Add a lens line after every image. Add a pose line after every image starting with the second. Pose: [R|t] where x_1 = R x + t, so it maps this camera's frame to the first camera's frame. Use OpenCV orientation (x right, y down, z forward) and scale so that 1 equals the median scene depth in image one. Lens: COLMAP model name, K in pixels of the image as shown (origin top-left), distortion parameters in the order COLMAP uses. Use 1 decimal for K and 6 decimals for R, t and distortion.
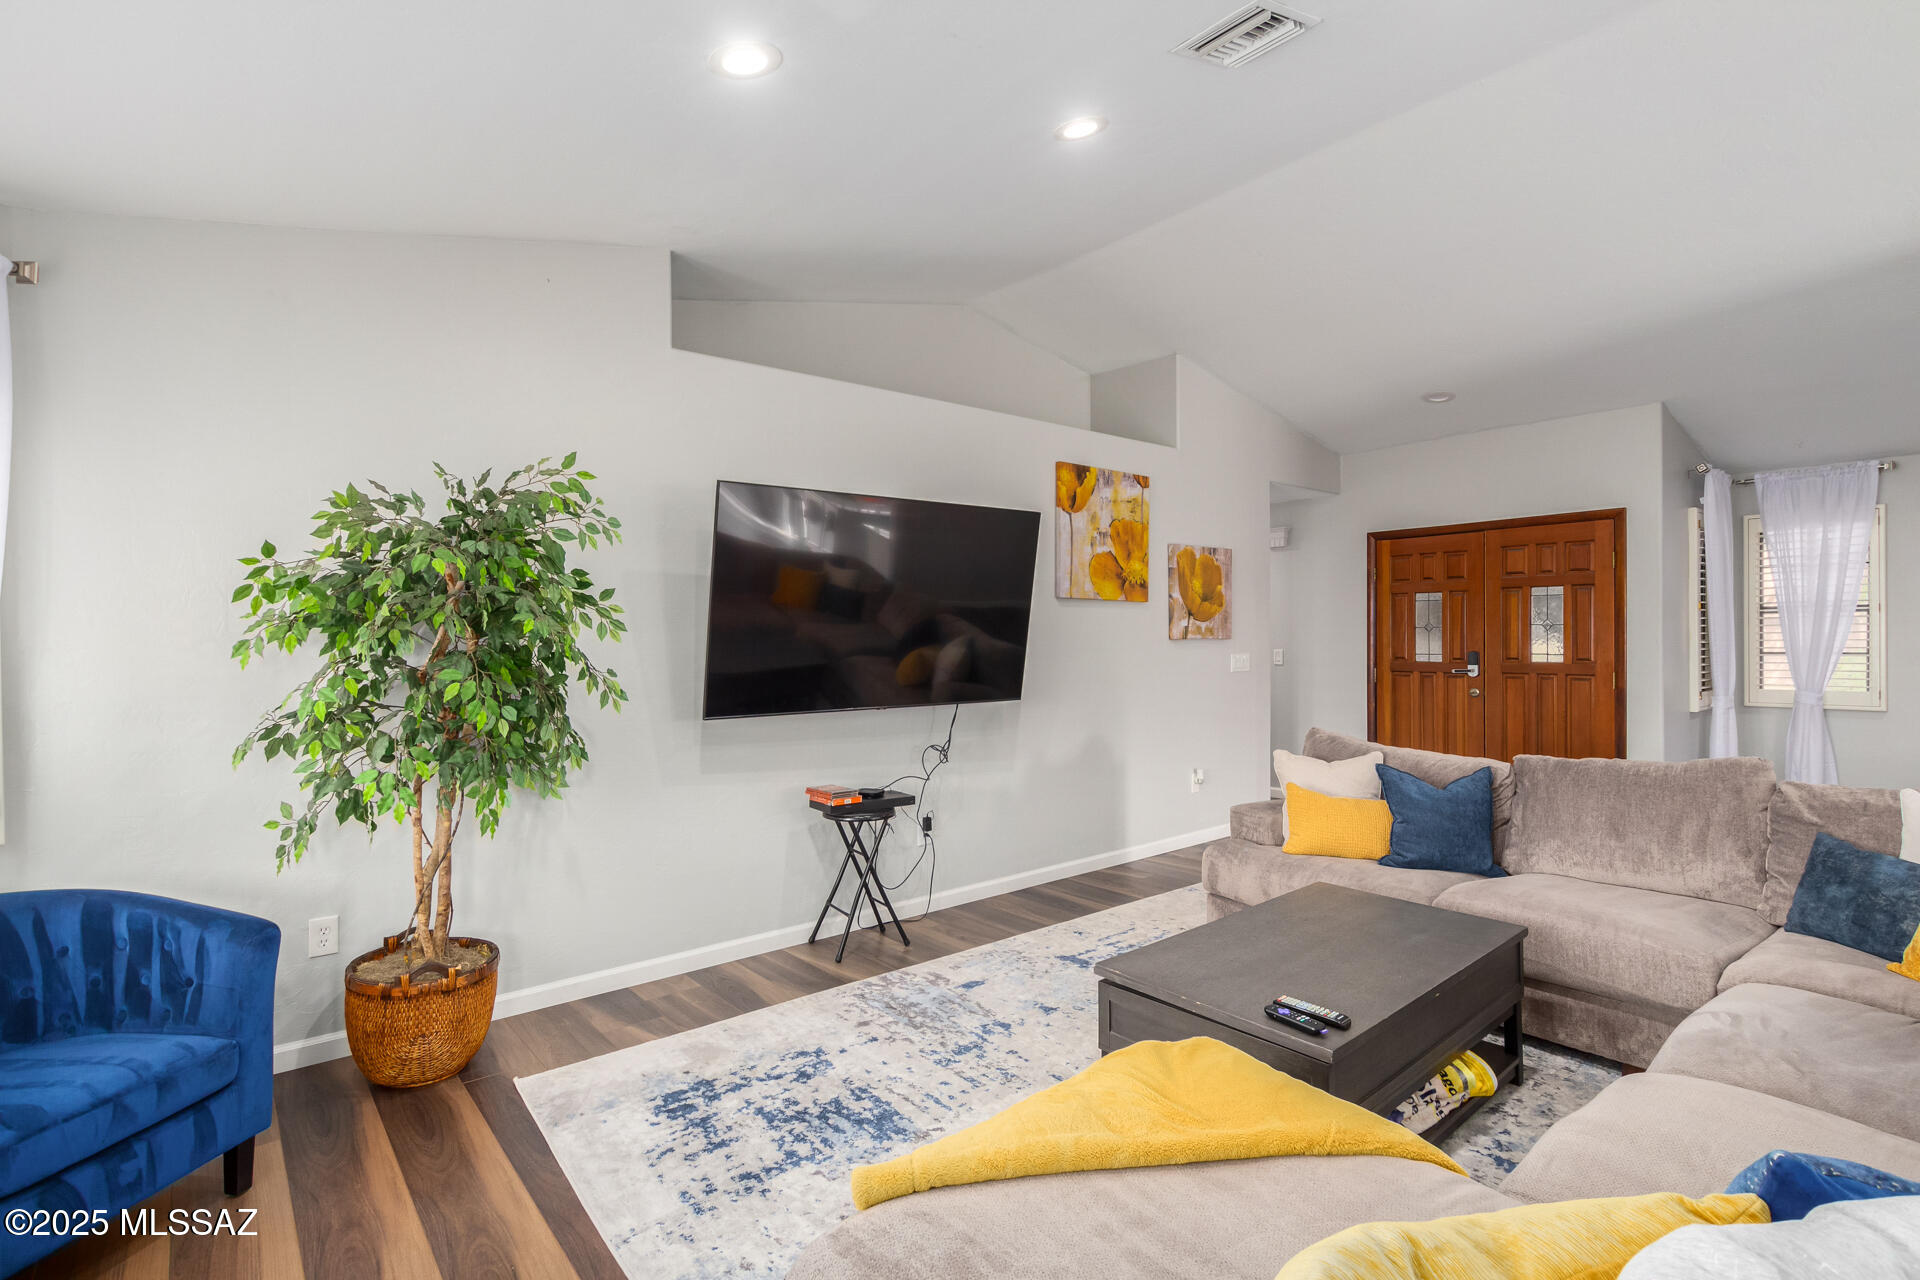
lens RADIAL K [[921.4, 0, 960.0], [0, 921.4, 640.0], [0, 0, 1]] dist [0.003799, 0.000152]
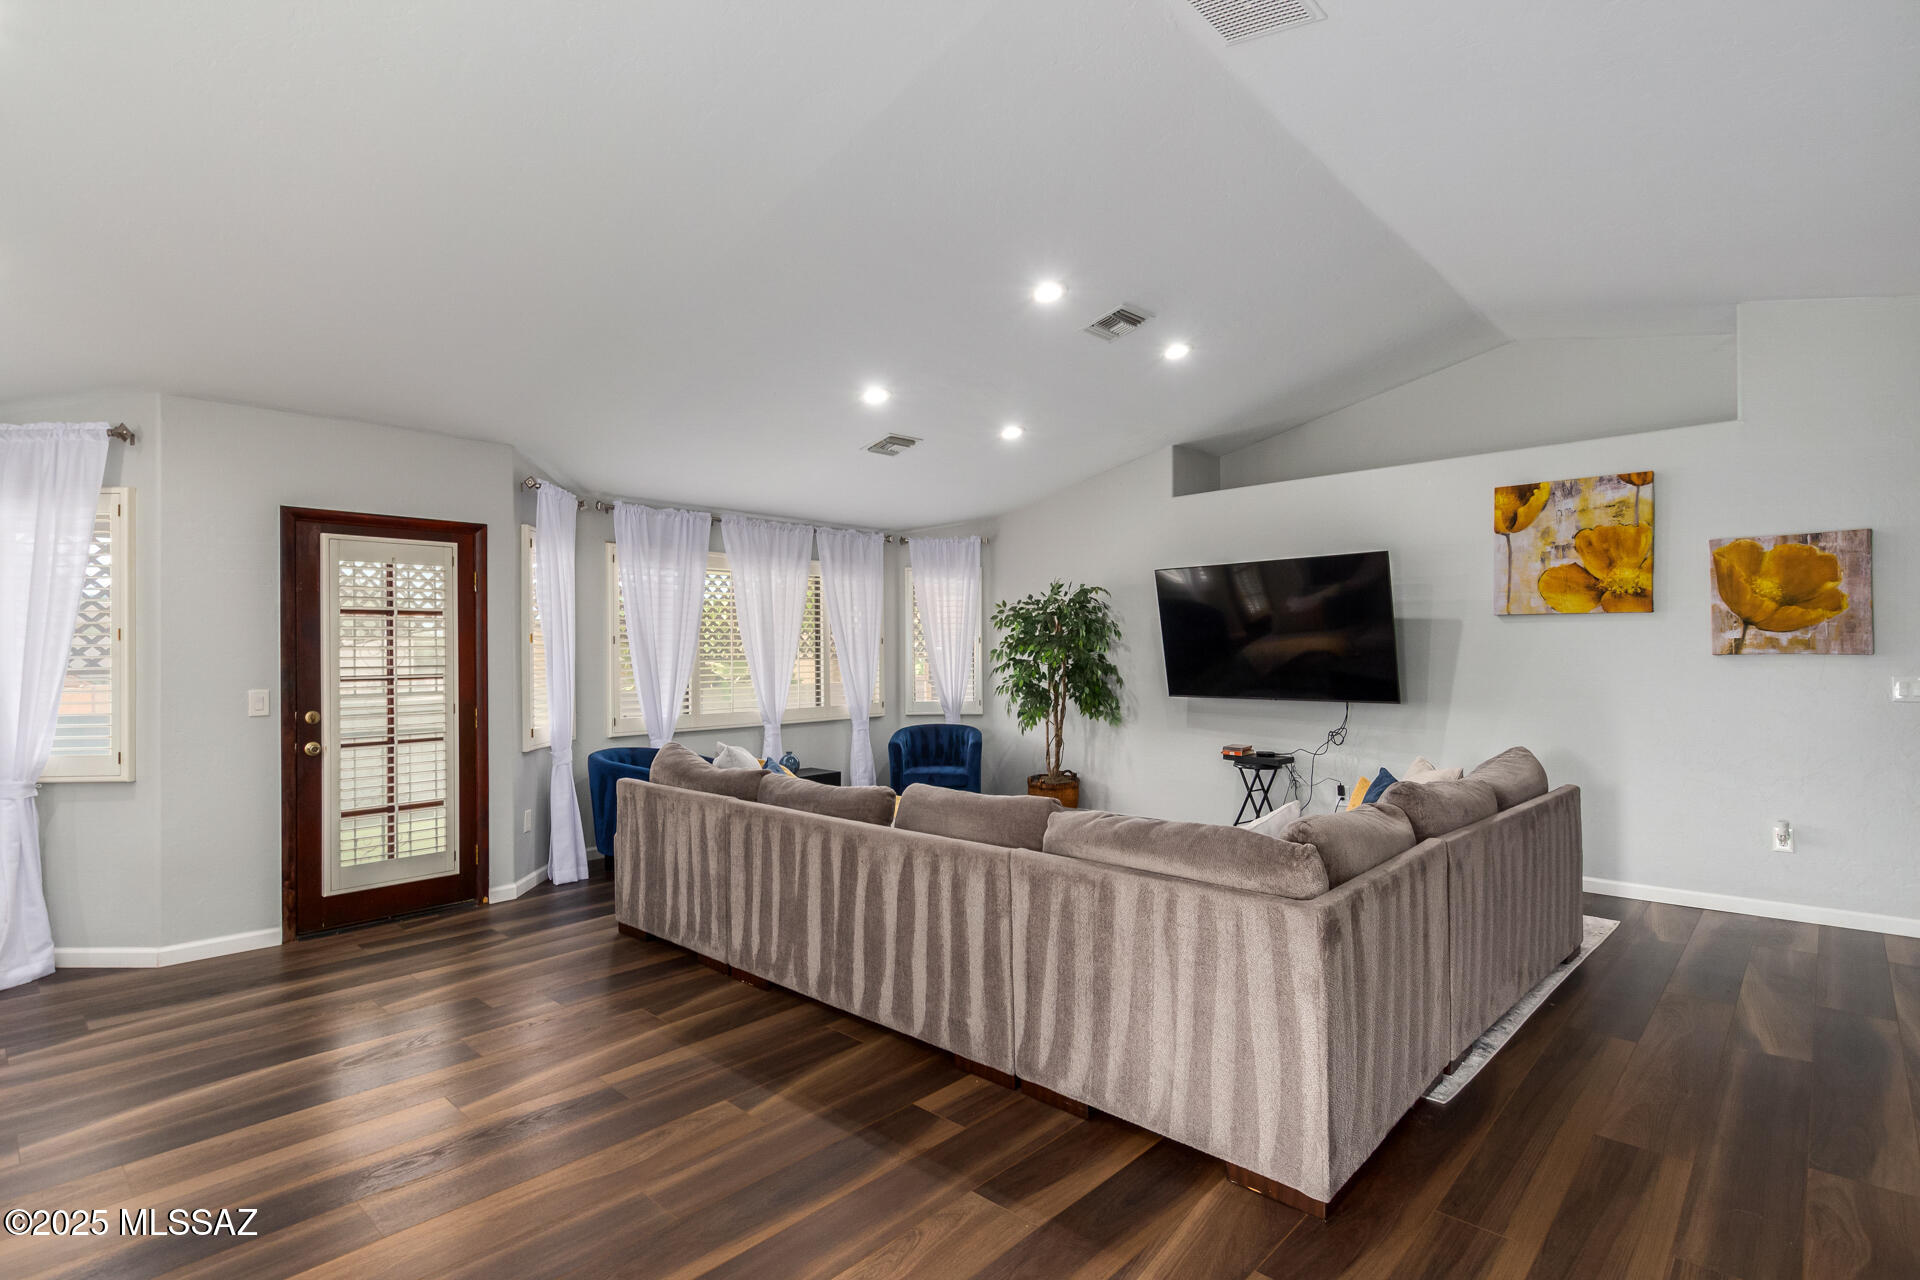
lens RADIAL K [[921.4, 0, 960.0], [0, 921.4, 640.0], [0, 0, 1]] dist [0.003799, 0.000152]
pose [[0.116519, -0.006949, -0.993164, 1.258927], [0.001646, 0.999975, -0.006804, -0.011936], [0.993187, -0.000842, 0.116527, 0.292608]]
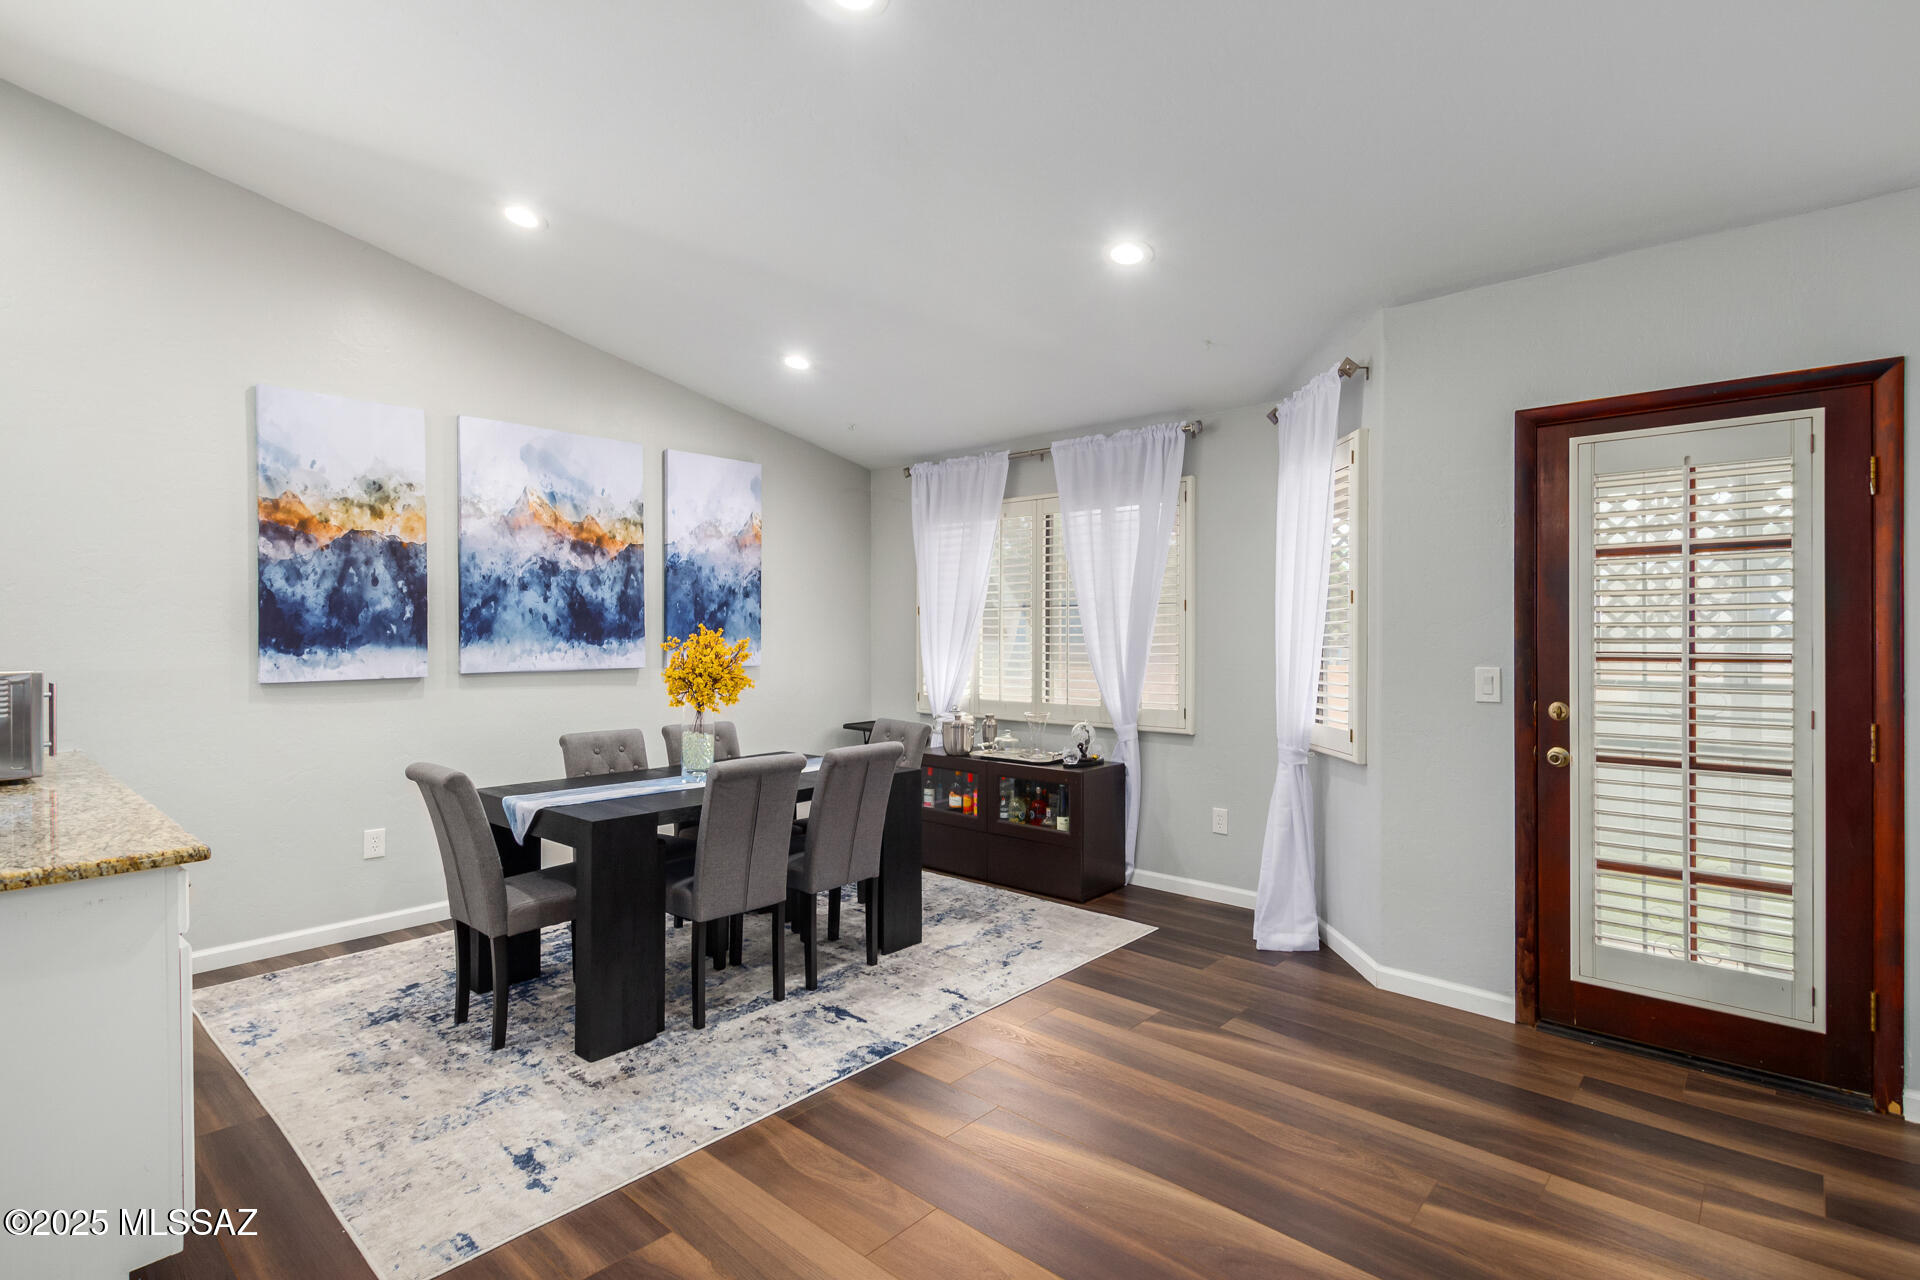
lens RADIAL K [[912.4, 0, 960.0], [0, 912.4, 640.0], [0, 0, 1]] dist [0.002191, 0.000095]
pose [[-0.989350, 0.004727, -0.145477, 0.701920], [0.002989, 0.999922, 0.012163, 0.002056], [0.145523, 0.011599, -0.989287, 0.316026]]
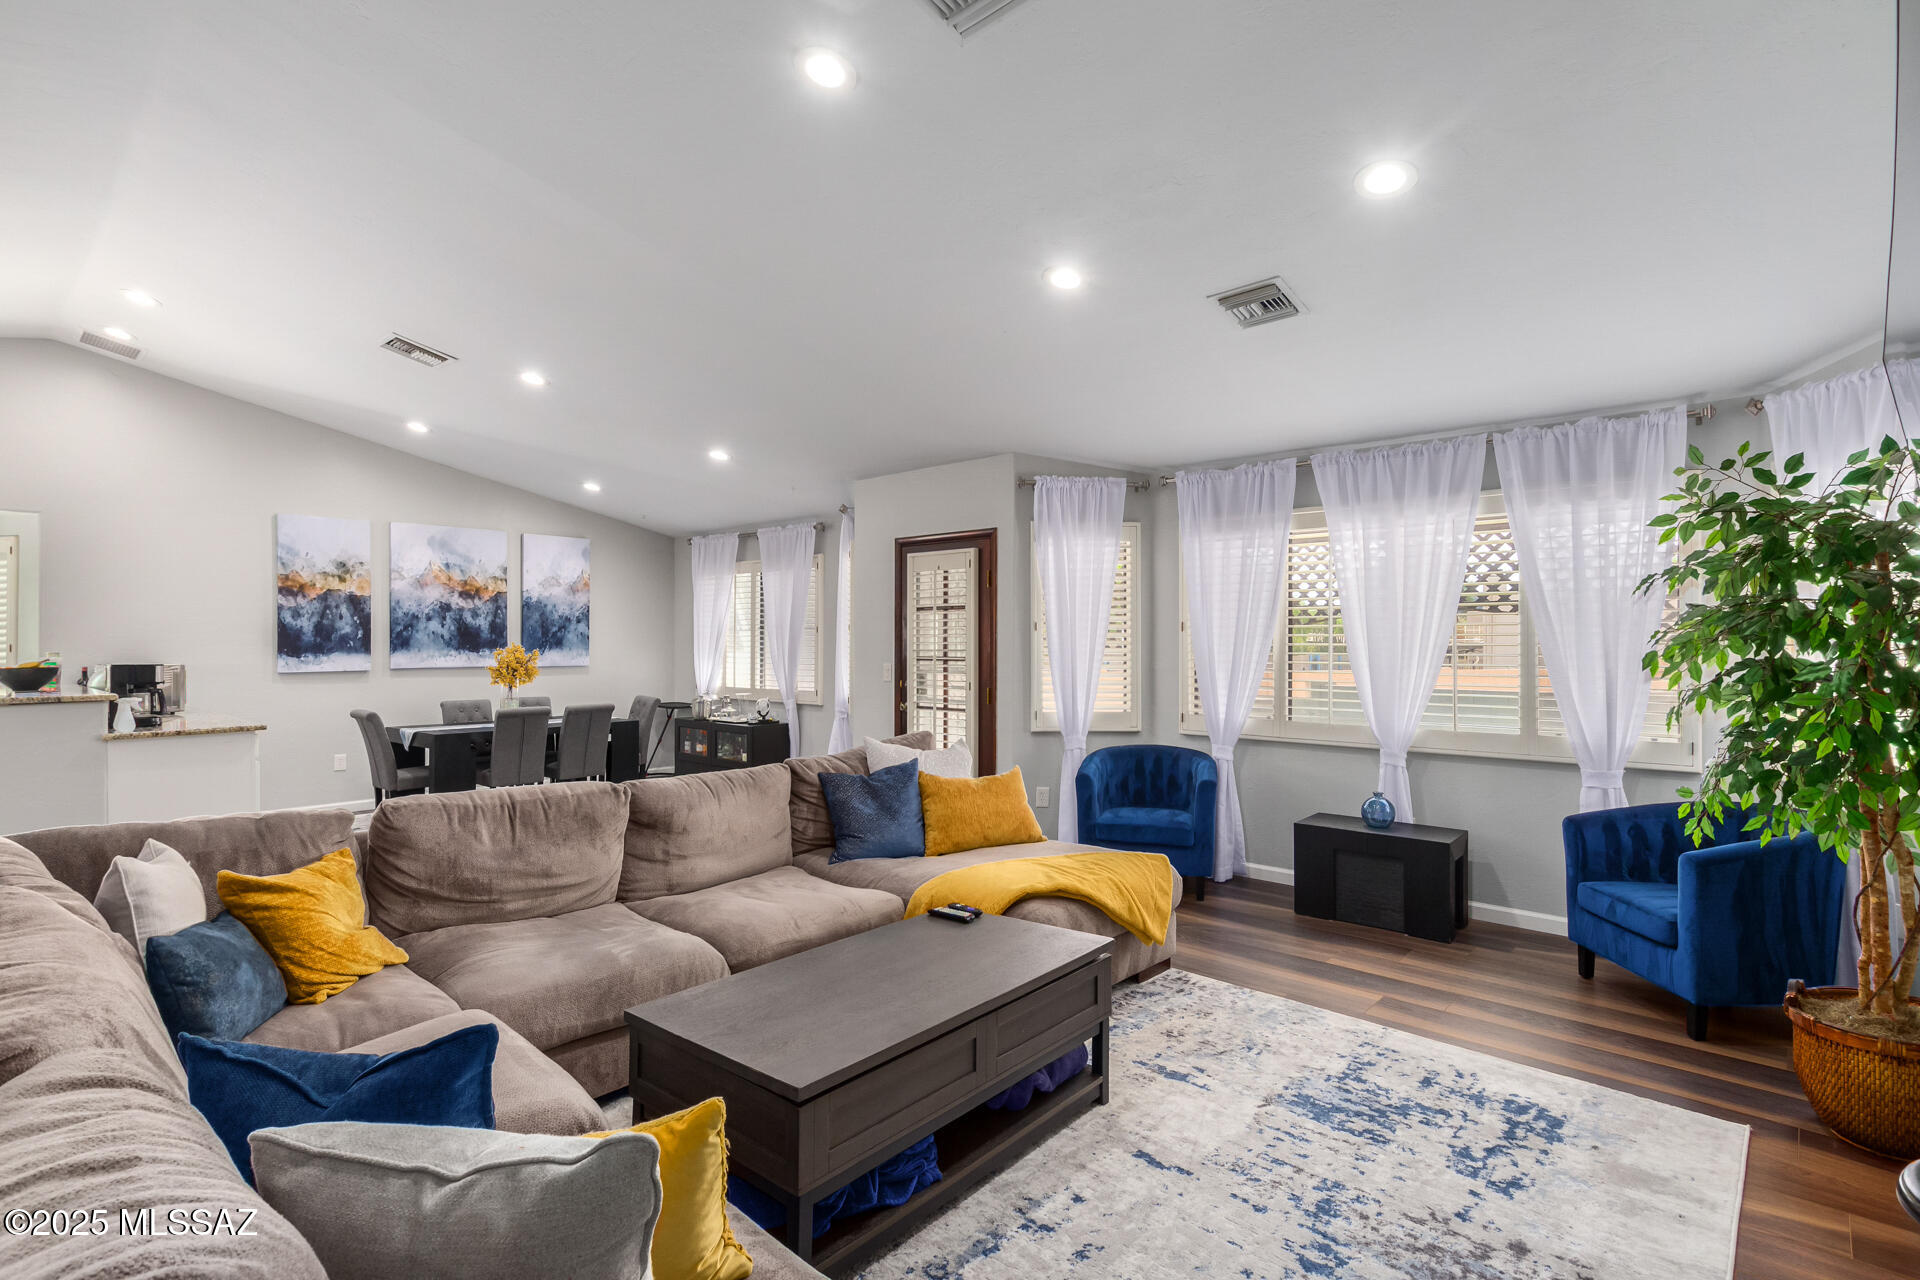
lens RADIAL K [[921.4, 0, 960.0], [0, 921.4, 640.0], [0, 0, 1]] dist [0.003799, 0.000152]
pose [[-0.989857, 0.002651, -0.142040, 0.270785], [0.002239, 0.999993, 0.003058, -0.008666], [0.142047, 0.002709, -0.989856, 1.149927]]
